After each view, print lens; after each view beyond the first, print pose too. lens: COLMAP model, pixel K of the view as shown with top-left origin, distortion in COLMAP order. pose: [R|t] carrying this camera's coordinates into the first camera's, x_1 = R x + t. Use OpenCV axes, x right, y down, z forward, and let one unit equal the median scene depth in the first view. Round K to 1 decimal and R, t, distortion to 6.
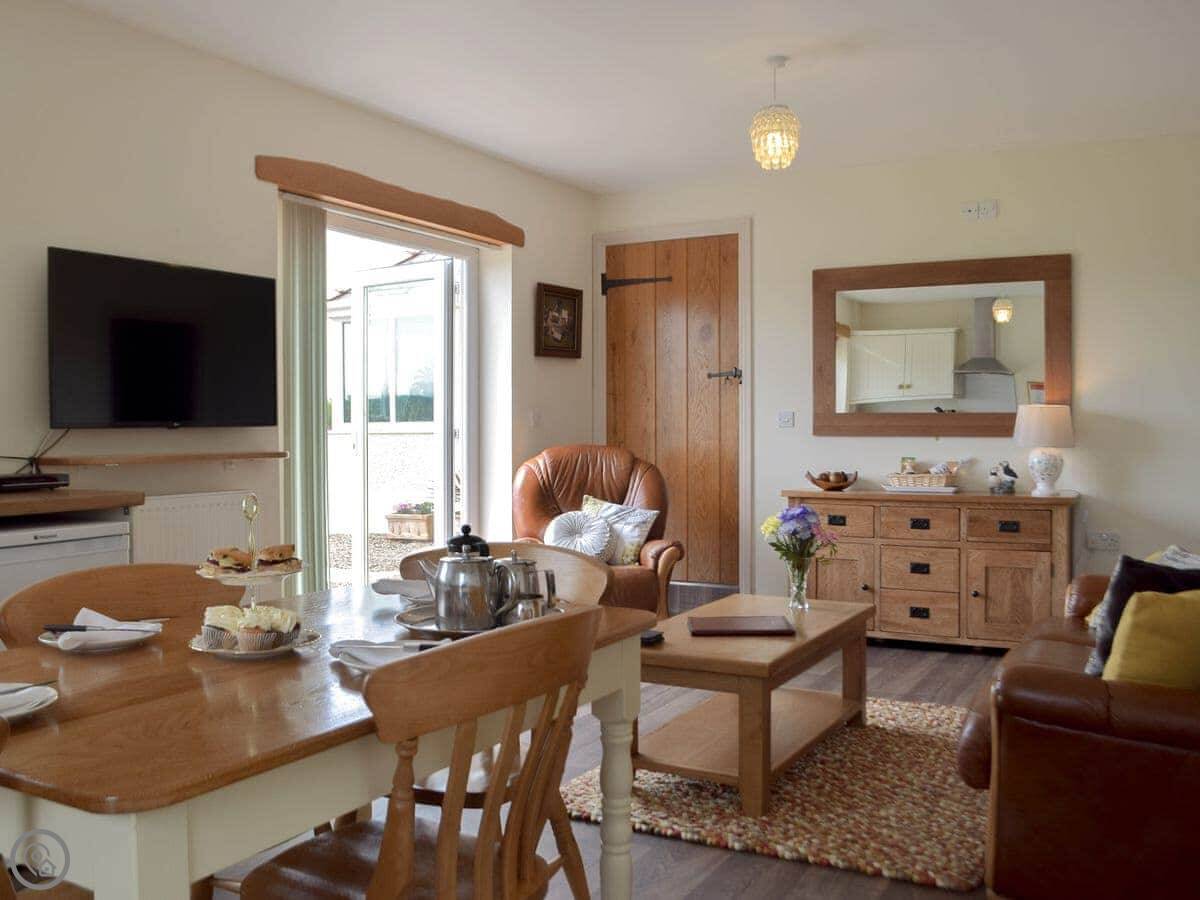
lens RADIAL K [[1164.6, 0, 552.3], [0, 1164.6, 422.3], [0, 0, 1]] dist [-0.063896, -0.001923]
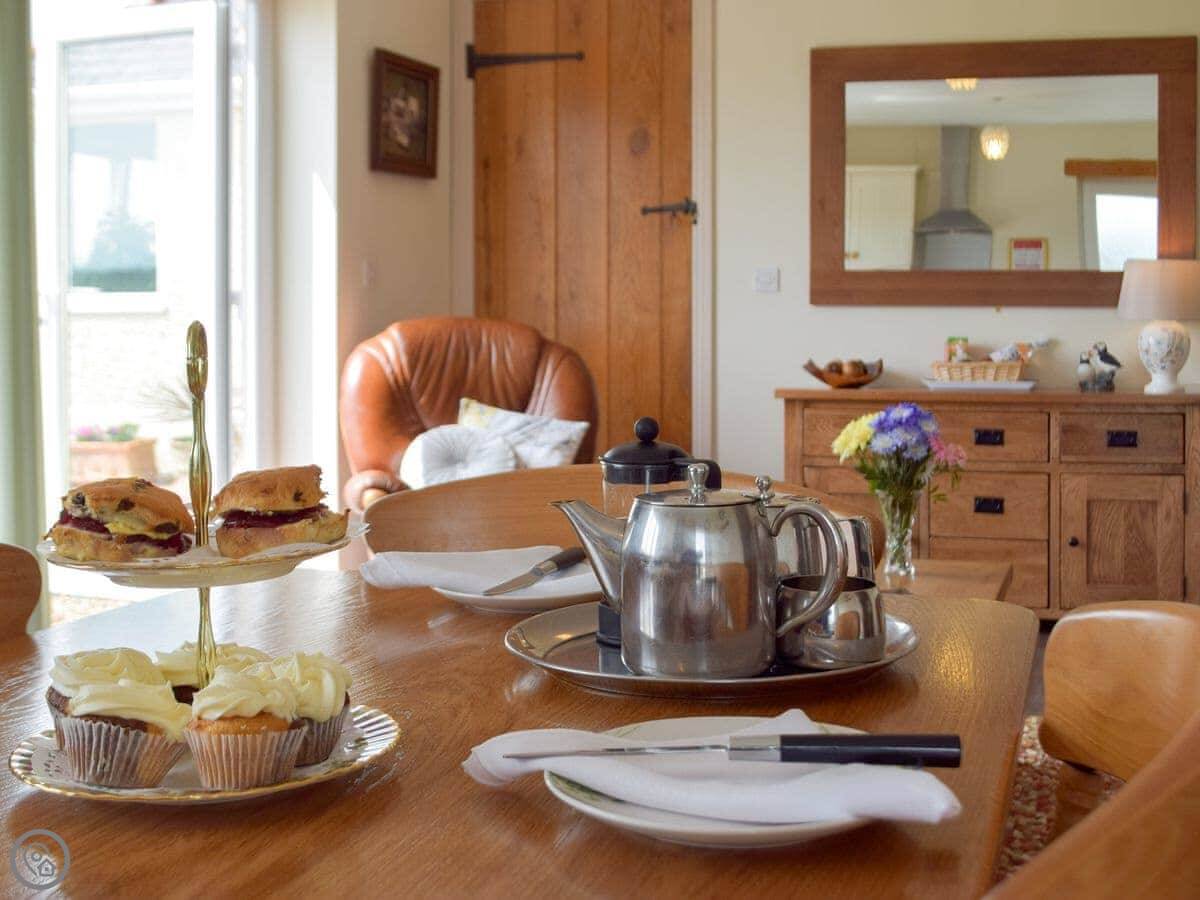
lens RADIAL K [[1611.1, 0, 716.1], [0, 1611.1, 348.6], [0, 0, 1]] dist [-0.031158, 0.003740]
pose [[0.960414, -0.001544, 0.278571, -0.081154], [-0.004117, 0.999797, 0.019736, 0.019641], [-0.278545, -0.020102, 0.960213, 0.164465]]
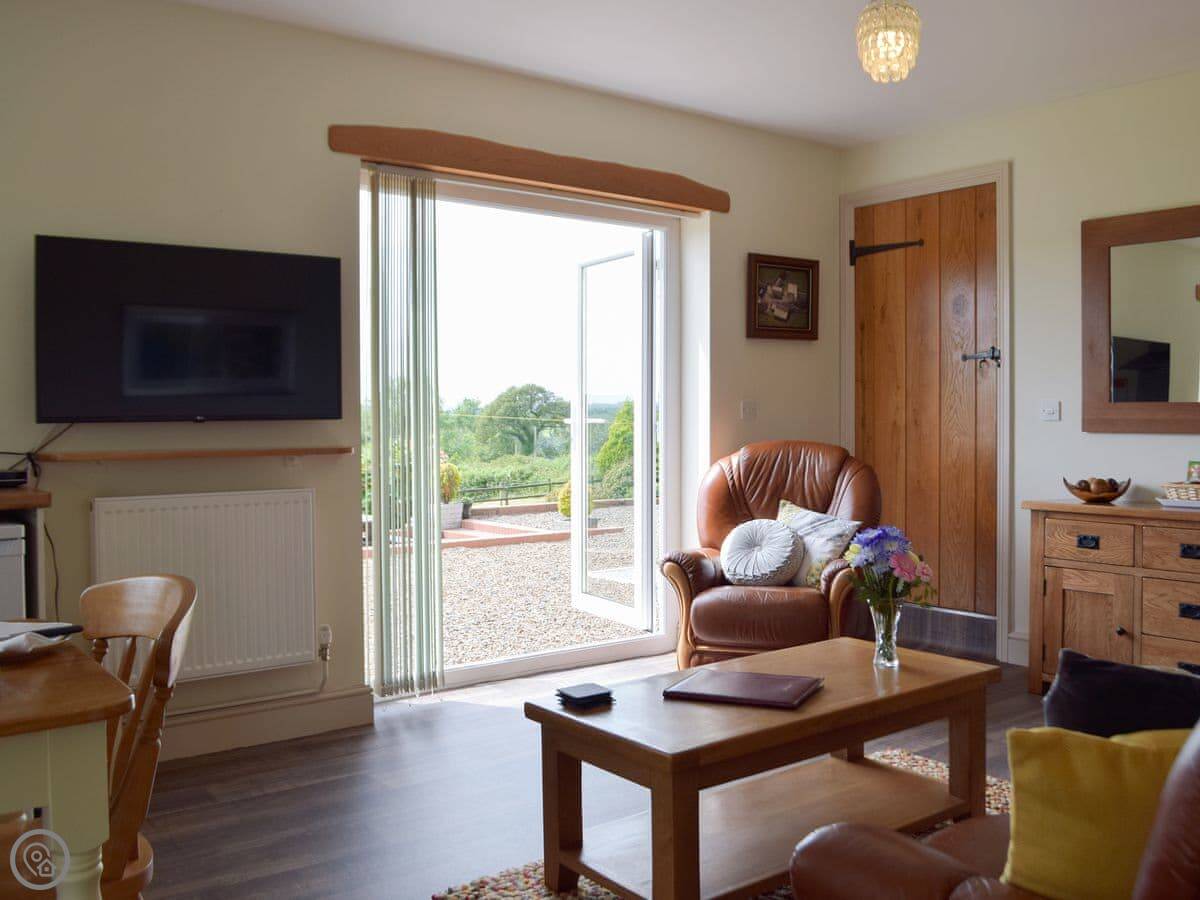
lens RADIAL K [[1146.4, 0, 657.7], [0, 1146.4, 419.5], [0, 0, 1]] dist [-0.053144, 0.006913]
pose [[0.938101, 0.003292, -0.346347, 0.238666], [-0.000681, 0.999970, 0.007659, -0.002721], [0.346362, -0.006949, 0.938075, 0.189820]]
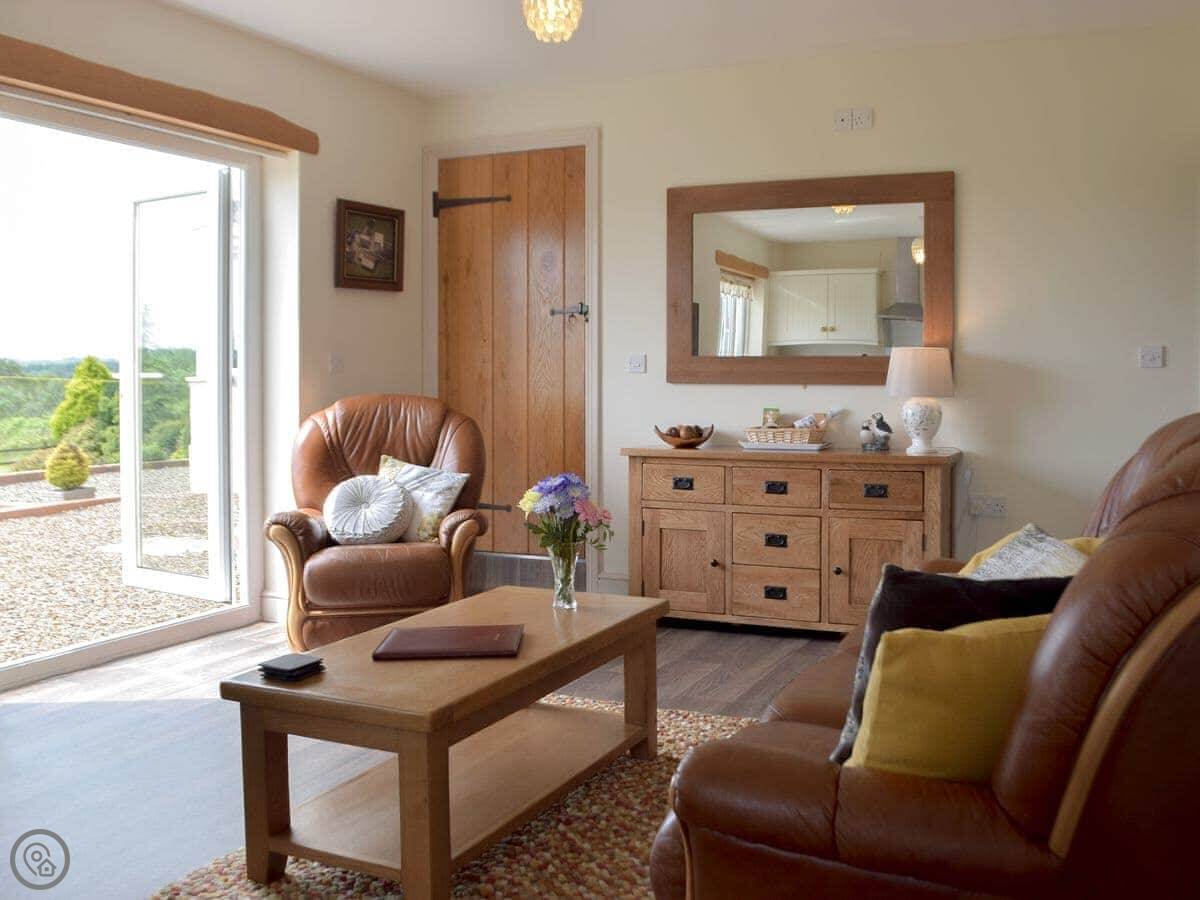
lens RADIAL K [[1154.8, 0, 692.2], [0, 1154.8, 376.7], [0, 0, 1]] dist [-0.057416, 0.003685]
pose [[0.991512, -0.000130, 0.130012, 0.143062], [-0.000853, 0.999971, 0.007508, 0.000597], [-0.130009, -0.007555, 0.991484, 0.168961]]
